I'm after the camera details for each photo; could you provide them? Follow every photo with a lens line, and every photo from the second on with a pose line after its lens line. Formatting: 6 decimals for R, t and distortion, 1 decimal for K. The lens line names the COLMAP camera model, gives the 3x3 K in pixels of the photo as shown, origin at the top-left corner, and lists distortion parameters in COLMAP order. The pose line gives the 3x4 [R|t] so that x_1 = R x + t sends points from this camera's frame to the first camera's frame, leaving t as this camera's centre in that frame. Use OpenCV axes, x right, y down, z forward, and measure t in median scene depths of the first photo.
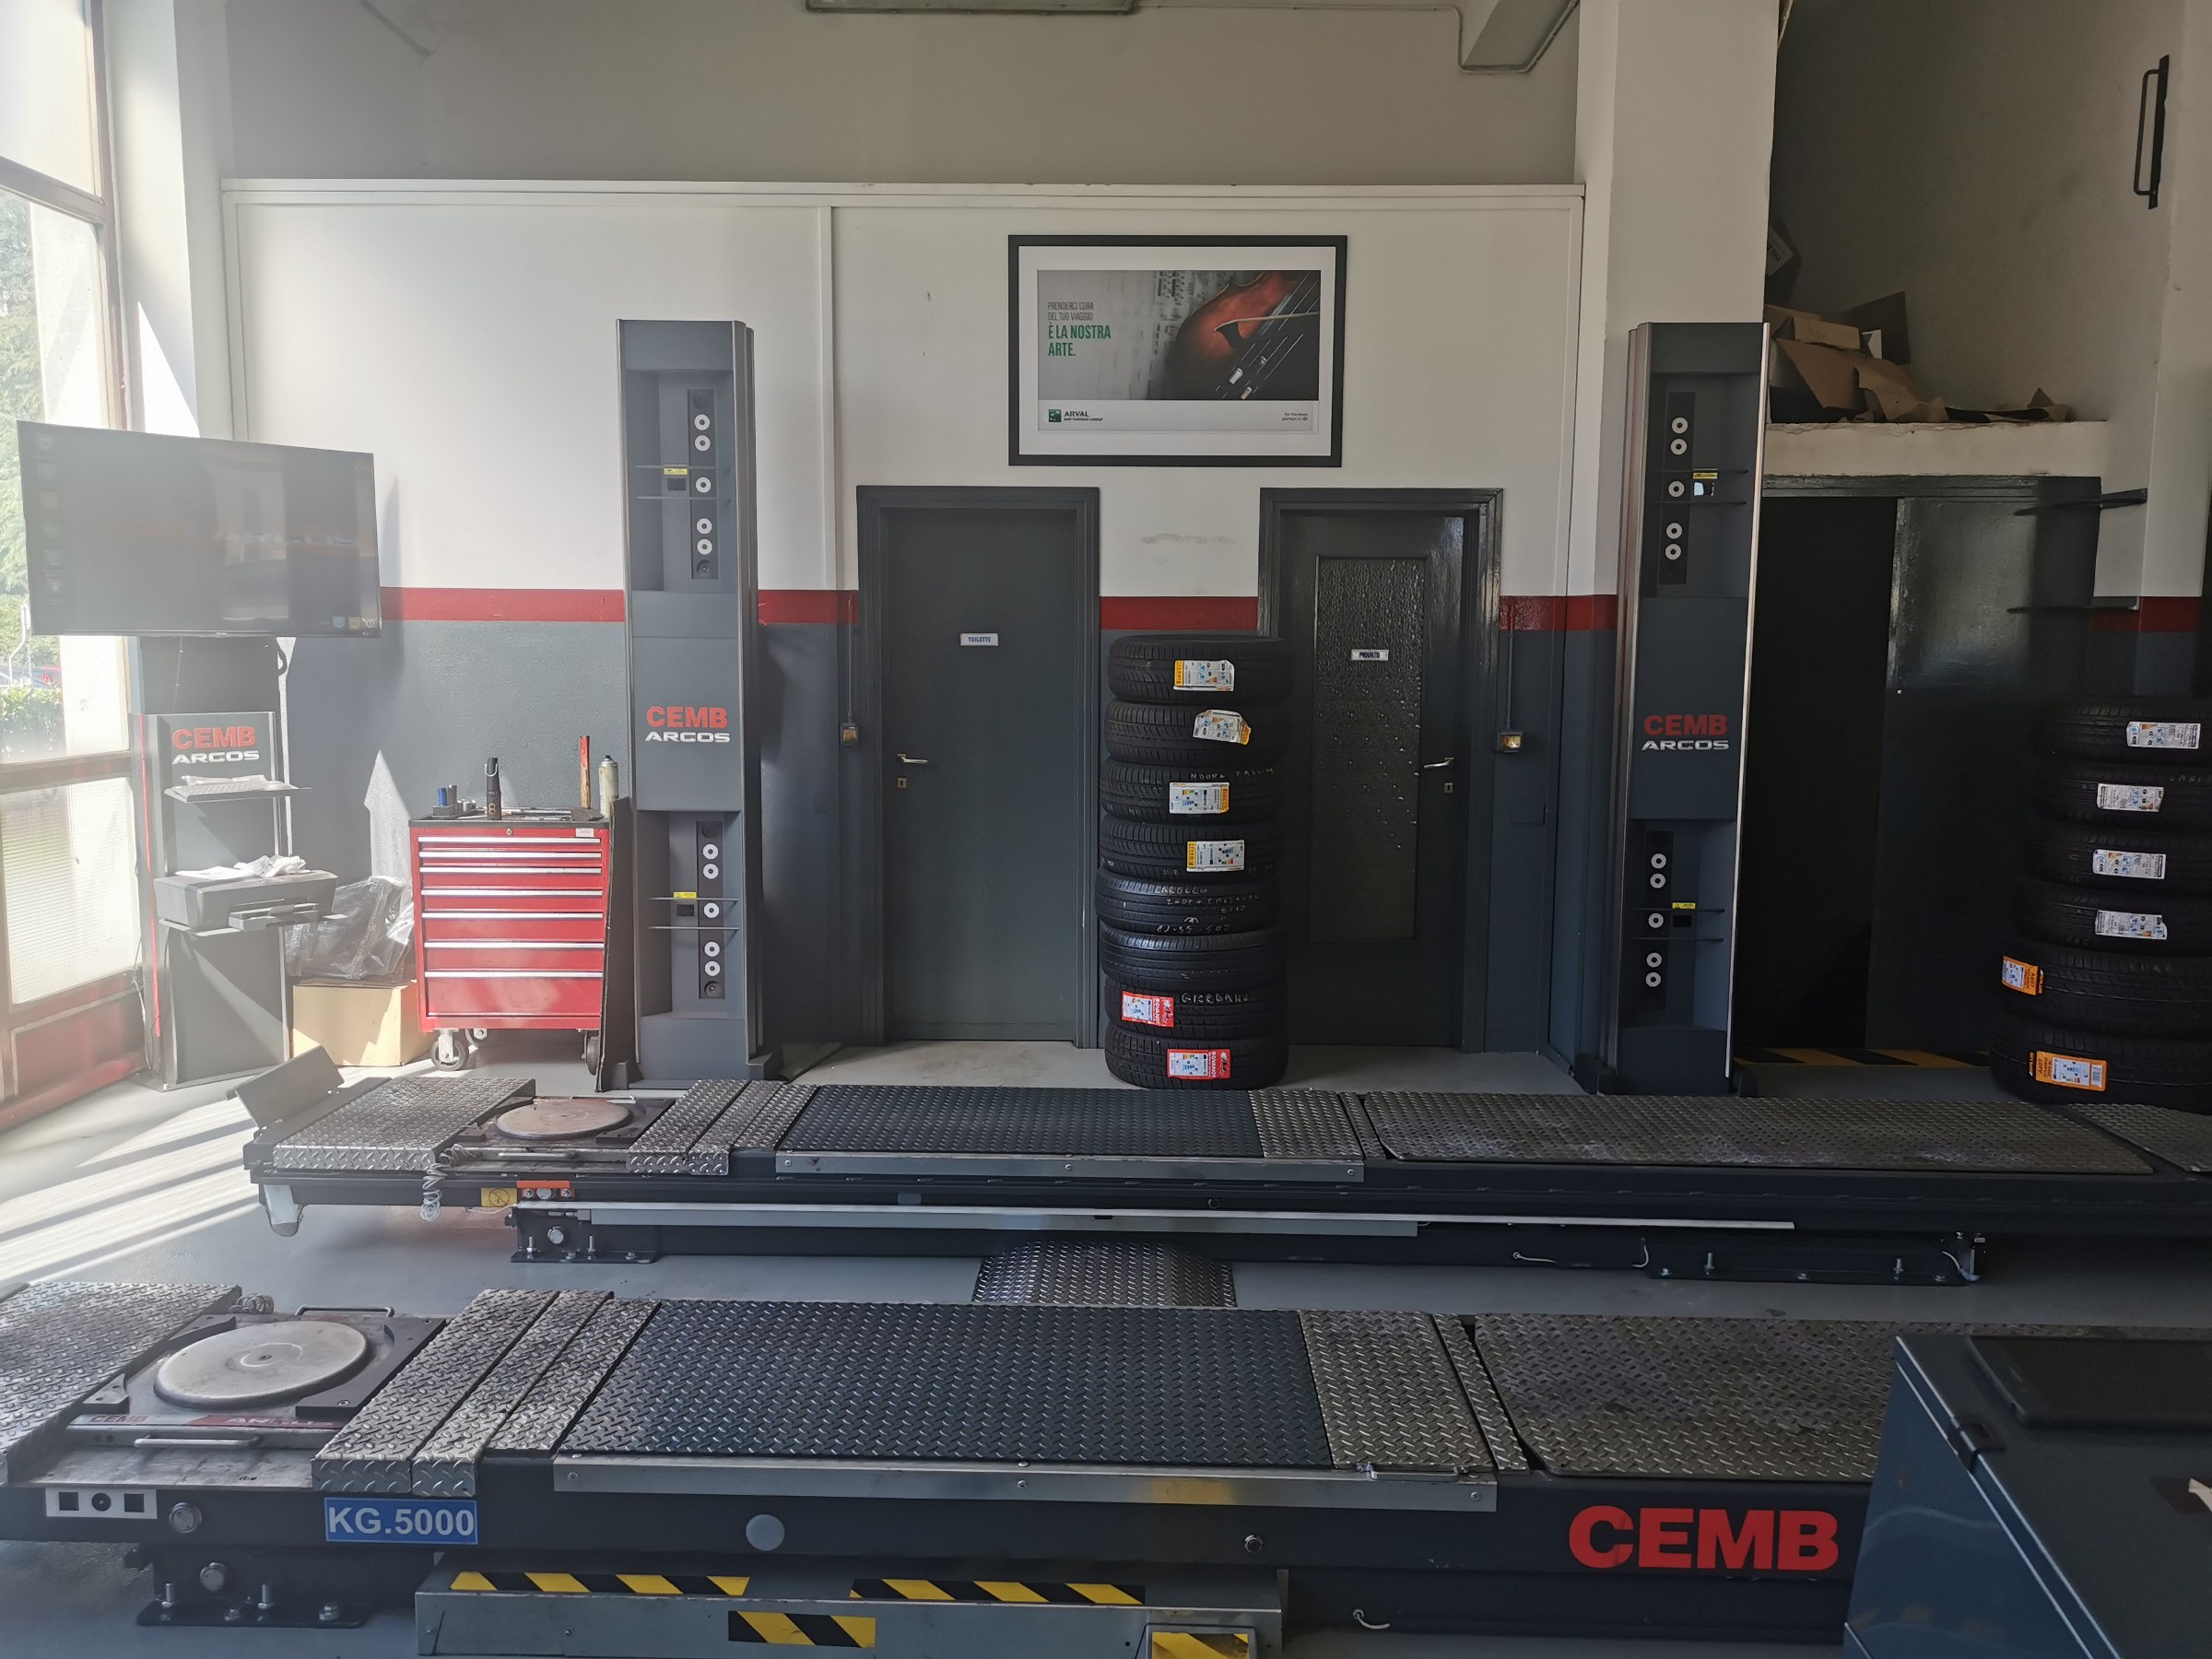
lens RADIAL K [[1703.8, 0, 1102.4], [0, 1703.8, 834.2], [0, 0, 1]] dist [0.046759, -0.023155]
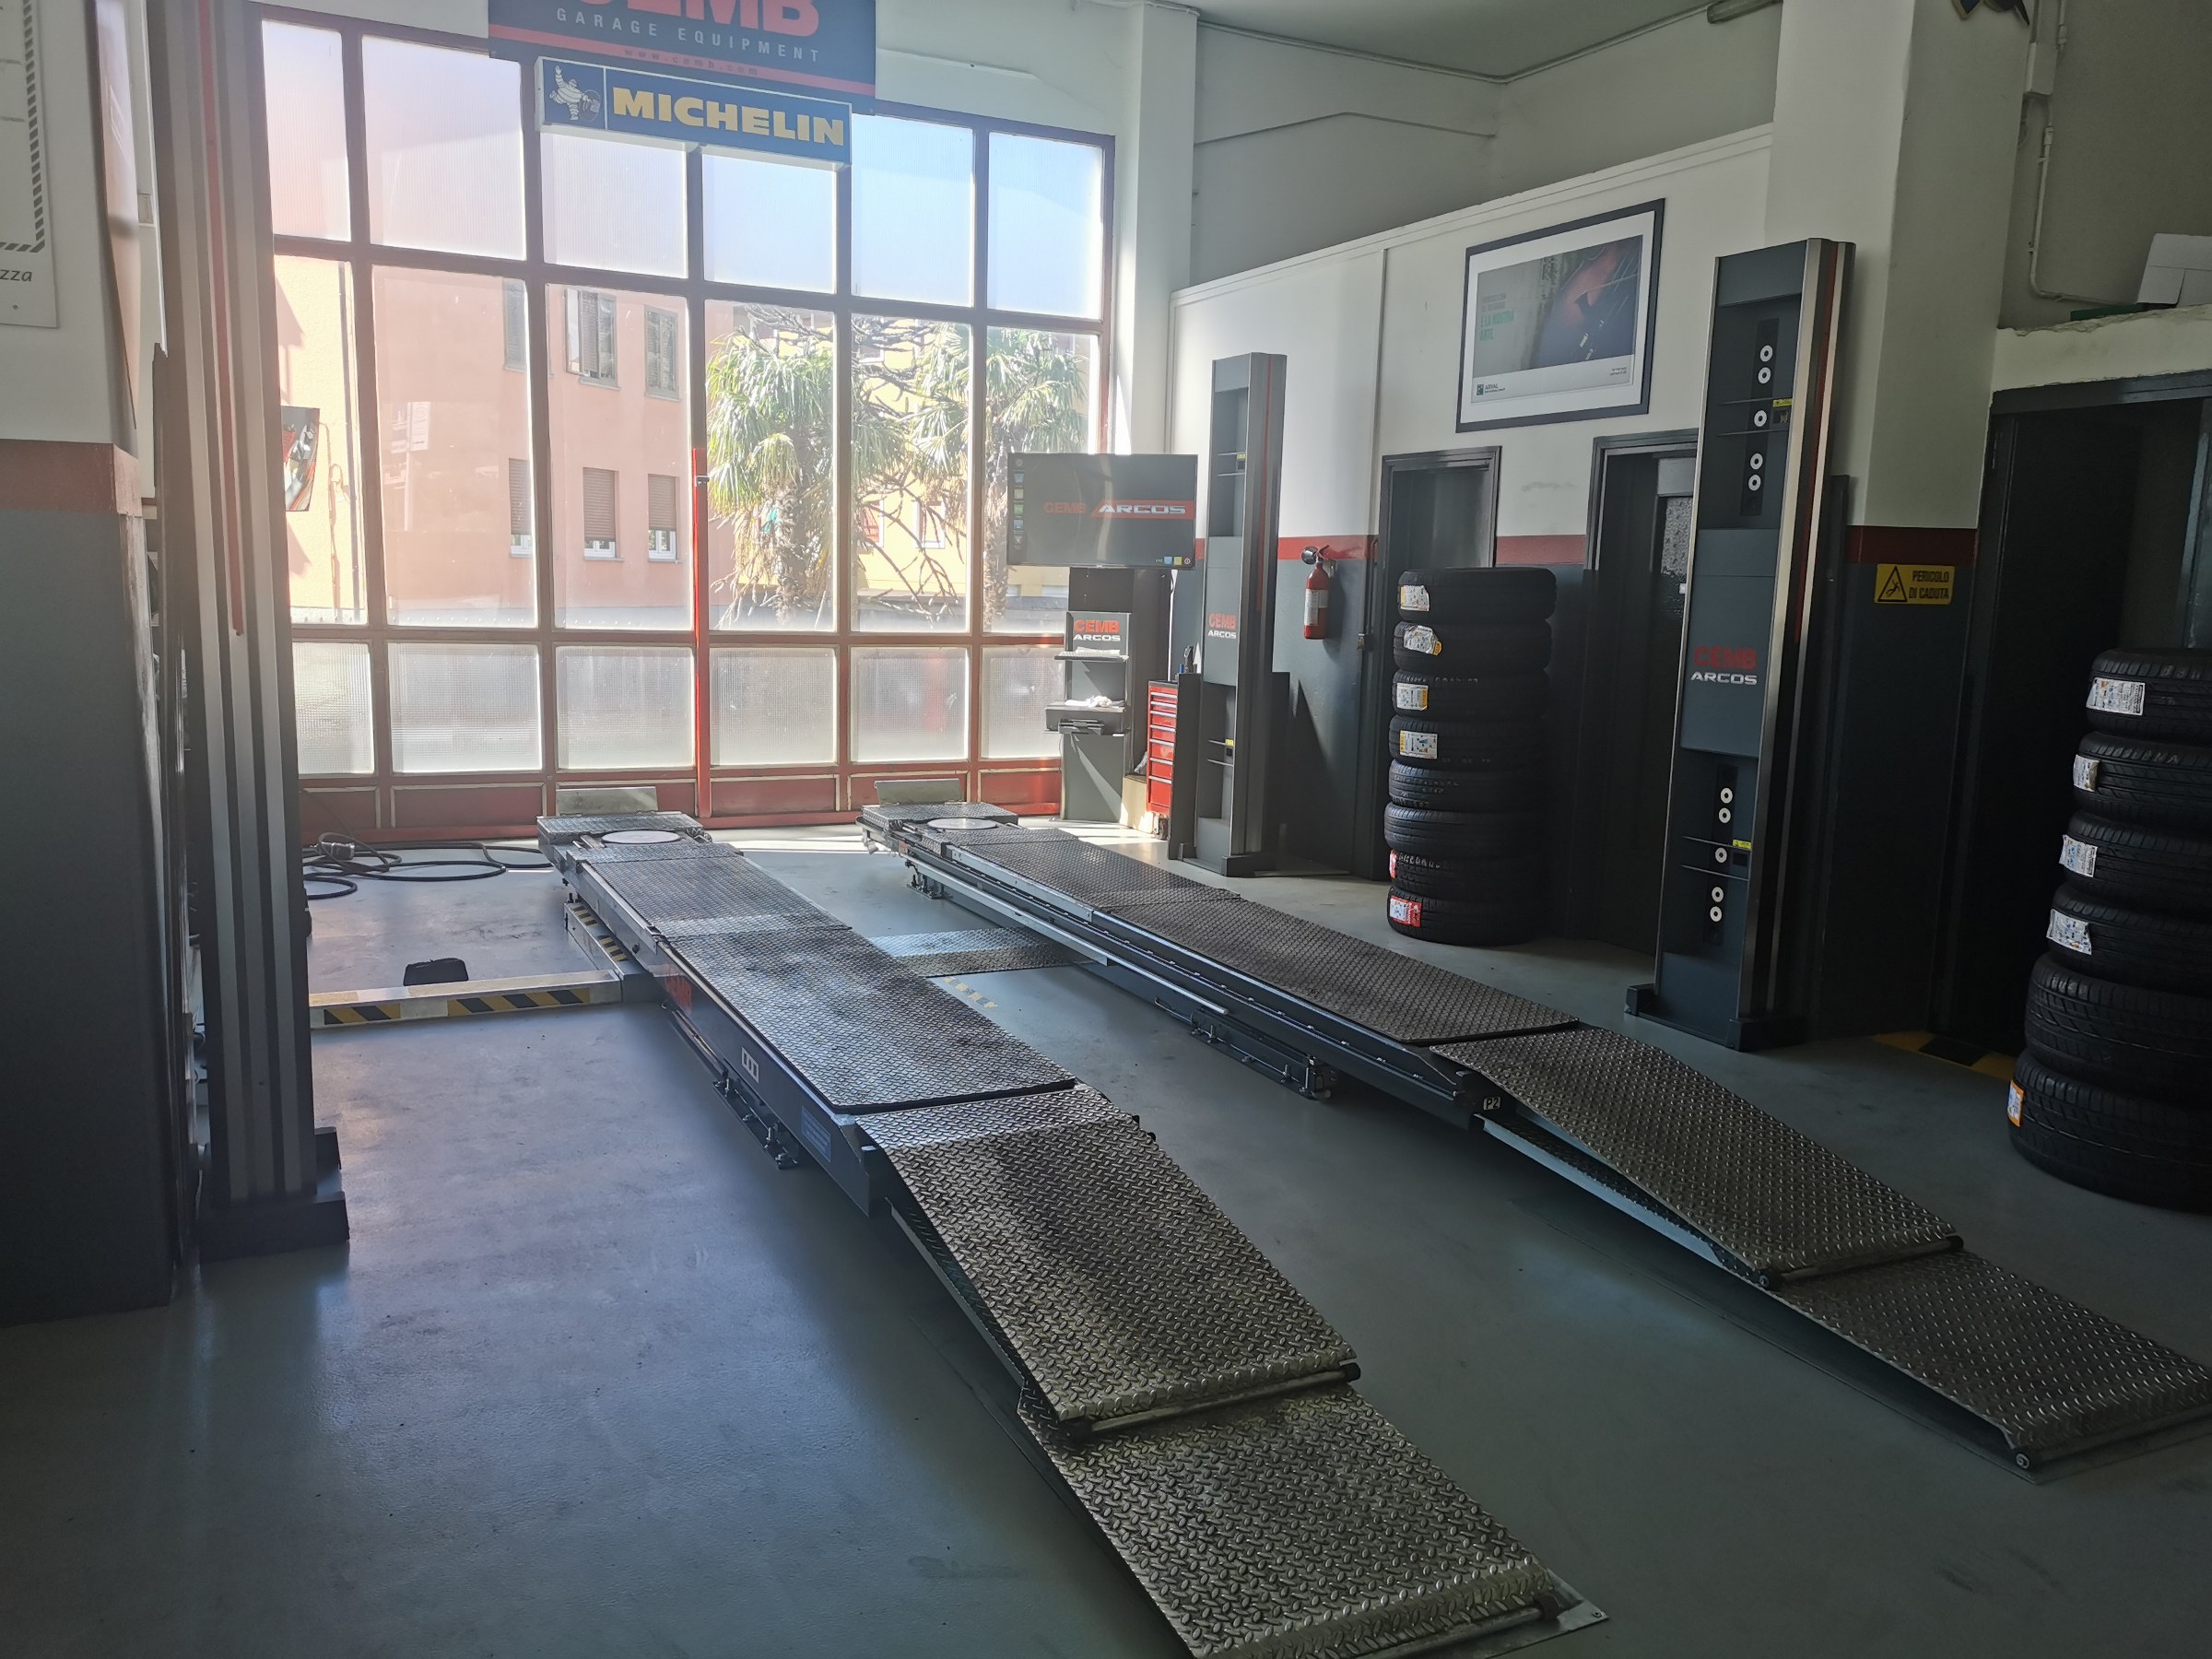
lens RADIAL K [[1703.8, 0, 1152.4], [0, 1703.8, 857.4], [0, 0, 1]] dist [0.046759, -0.023155]
pose [[0.471803, 0.150359, -0.868789, 1.062904], [-0.124980, 0.986807, 0.102913, -0.009915], [0.872801, 0.060026, 0.484370, 0.230562]]
